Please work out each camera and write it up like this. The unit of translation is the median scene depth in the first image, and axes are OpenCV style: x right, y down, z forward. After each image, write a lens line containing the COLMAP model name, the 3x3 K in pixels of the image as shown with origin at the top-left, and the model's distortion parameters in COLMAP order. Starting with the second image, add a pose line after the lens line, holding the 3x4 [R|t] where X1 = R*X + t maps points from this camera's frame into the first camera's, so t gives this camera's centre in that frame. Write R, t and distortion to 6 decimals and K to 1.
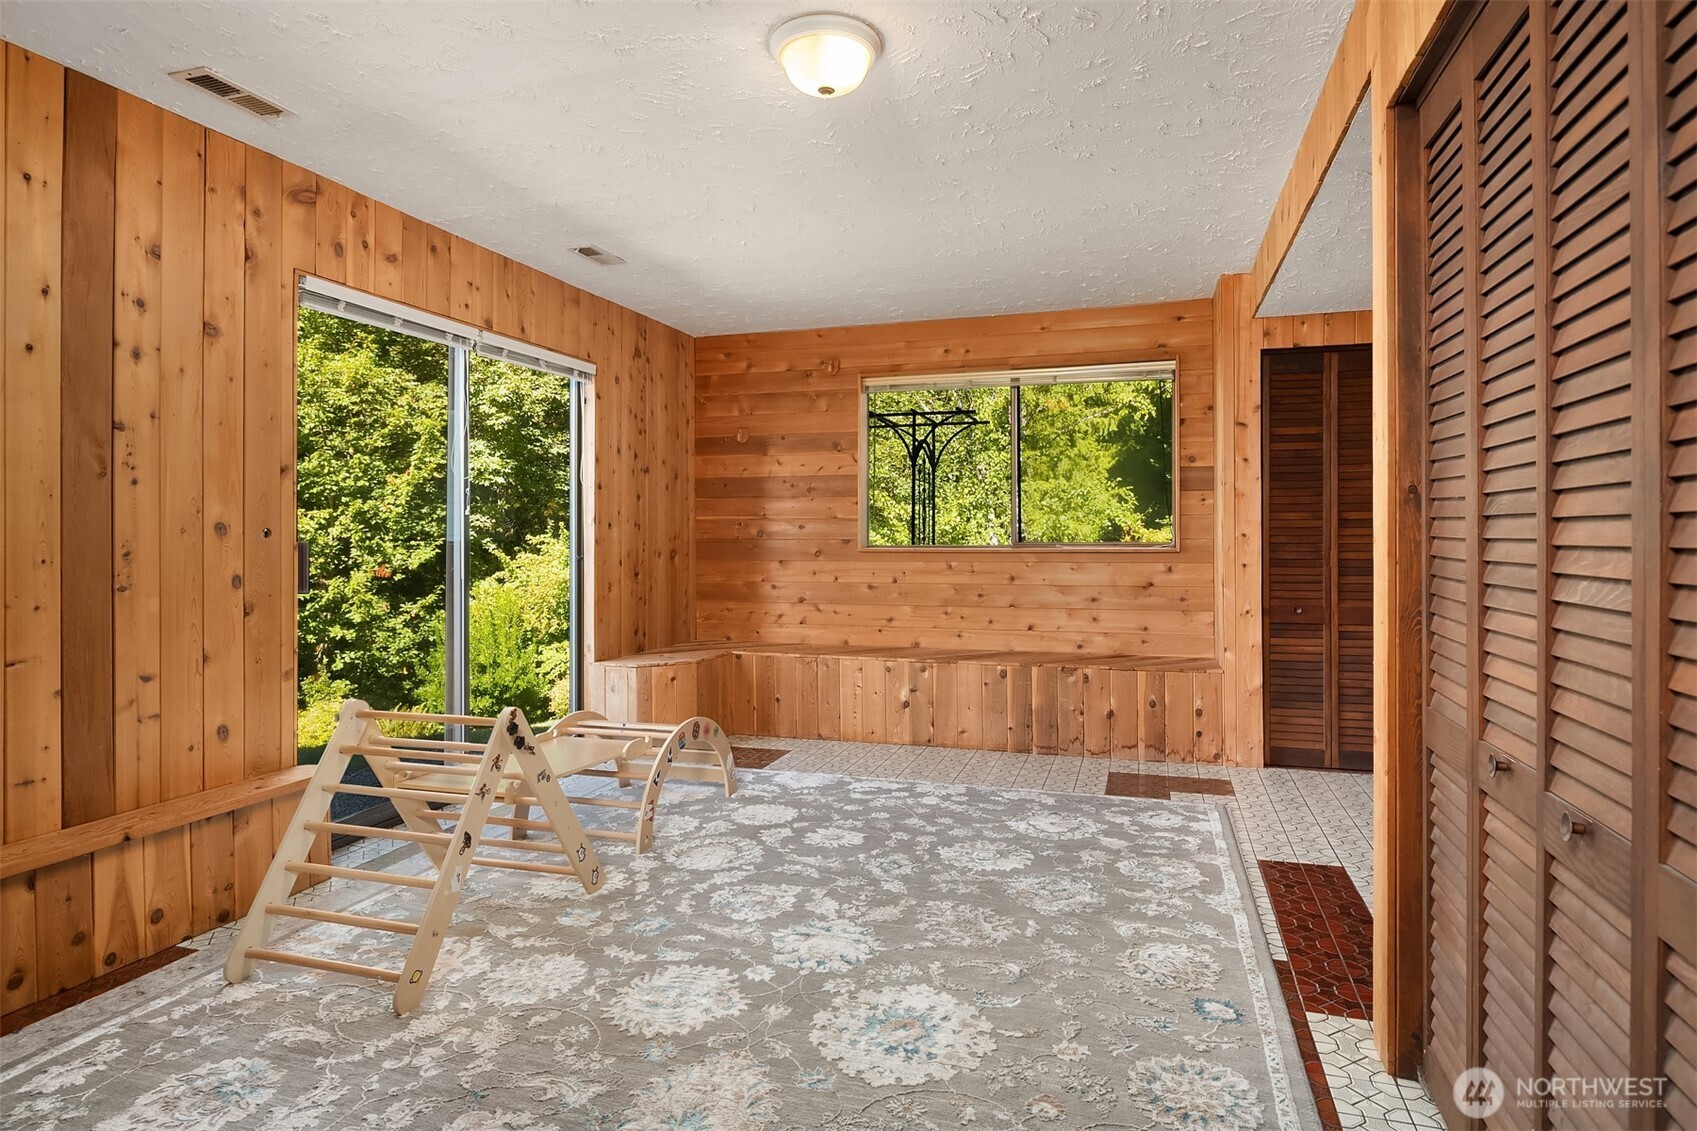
lens RADIAL K [[930.5, 0, 849.6], [0, 930.5, 533.9], [0, 0, 1]] dist [-0.004003, -0.001396]
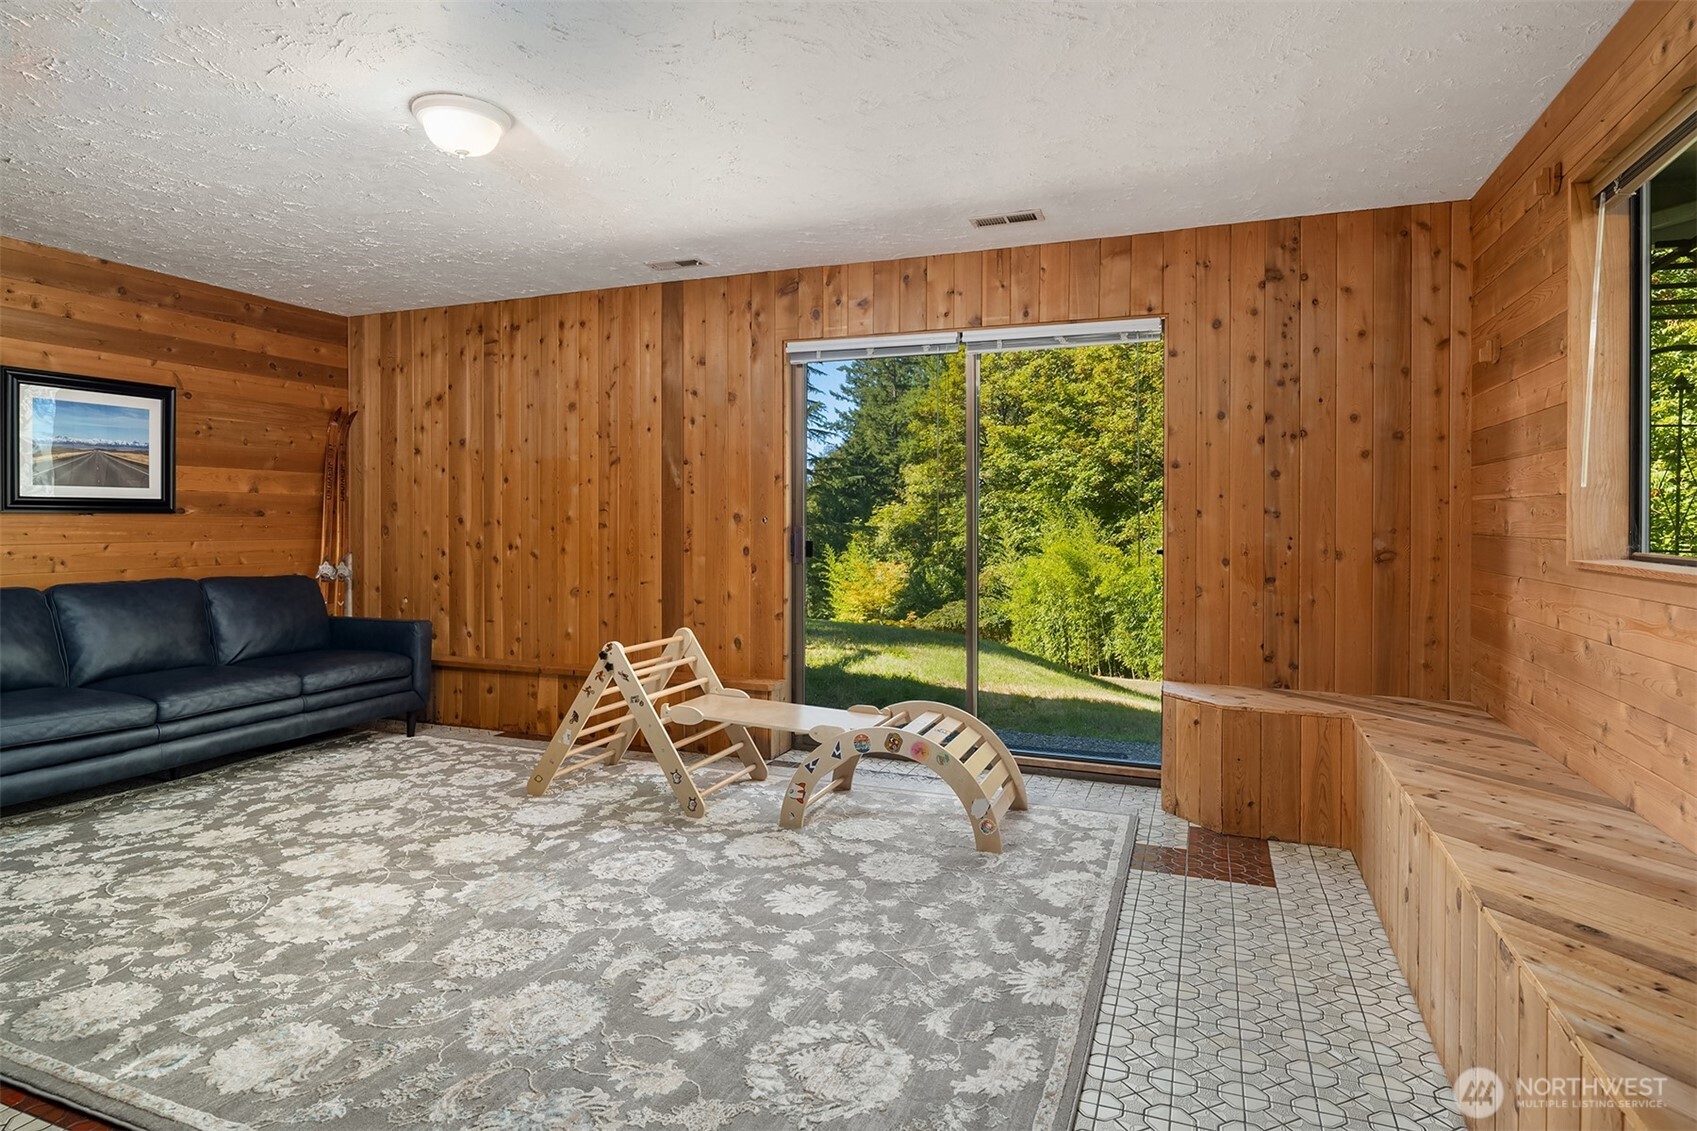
lens RADIAL K [[925.1, 0, 847.5], [0, 925.1, 524.0], [0, 0, 1]] dist [-0.016560, -0.000106]
pose [[-0.062965, 0.005557, -0.998000, 0.847621], [-0.004719, 0.999972, 0.005865, -0.004507], [0.998005, 0.005079, -0.062937, 1.184247]]
